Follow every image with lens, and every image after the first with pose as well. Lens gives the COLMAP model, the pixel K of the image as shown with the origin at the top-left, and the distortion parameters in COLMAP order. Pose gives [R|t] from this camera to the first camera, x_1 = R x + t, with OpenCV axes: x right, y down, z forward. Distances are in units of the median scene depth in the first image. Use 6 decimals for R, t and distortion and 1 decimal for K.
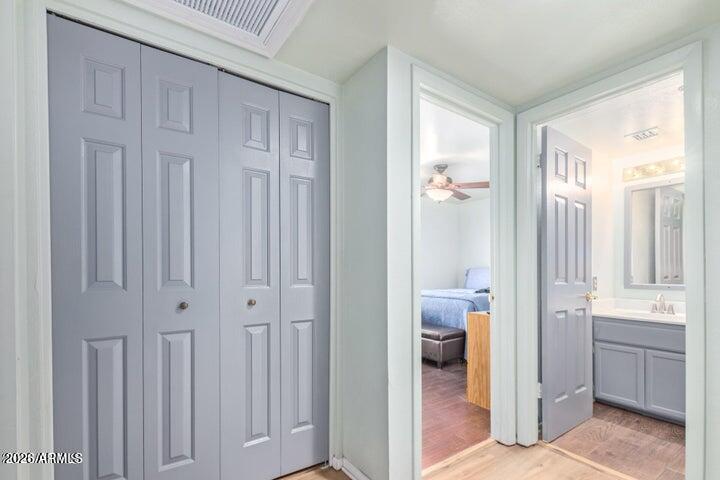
lens RADIAL K [[337.4, 0, 363.9], [0, 337.4, 270.3], [0, 0, 1]] dist [0.005570, 0.000773]
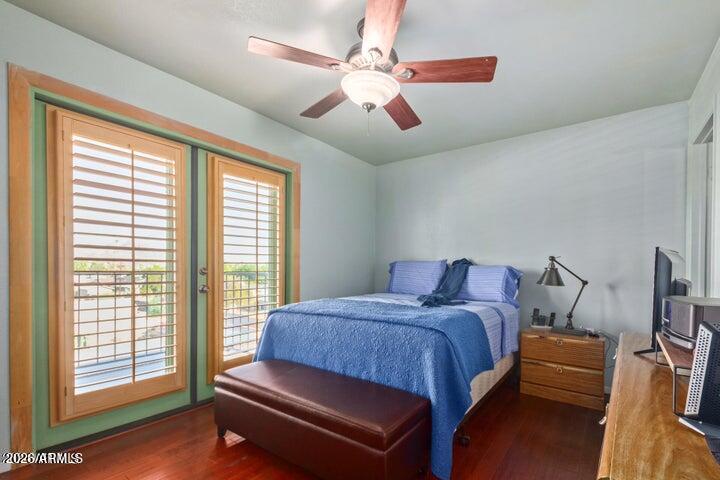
lens RADIAL K [[337.4, 0, 373.0], [0, 337.4, 268.5], [0, 0, 1]] dist [0.005570, 0.000773]
pose [[0.947659, 0.003263, 0.319268, 0.086097], [-0.005603, 0.999964, 0.006409, 0.005983], [-0.319236, -0.007863, 0.947643, 0.564113]]
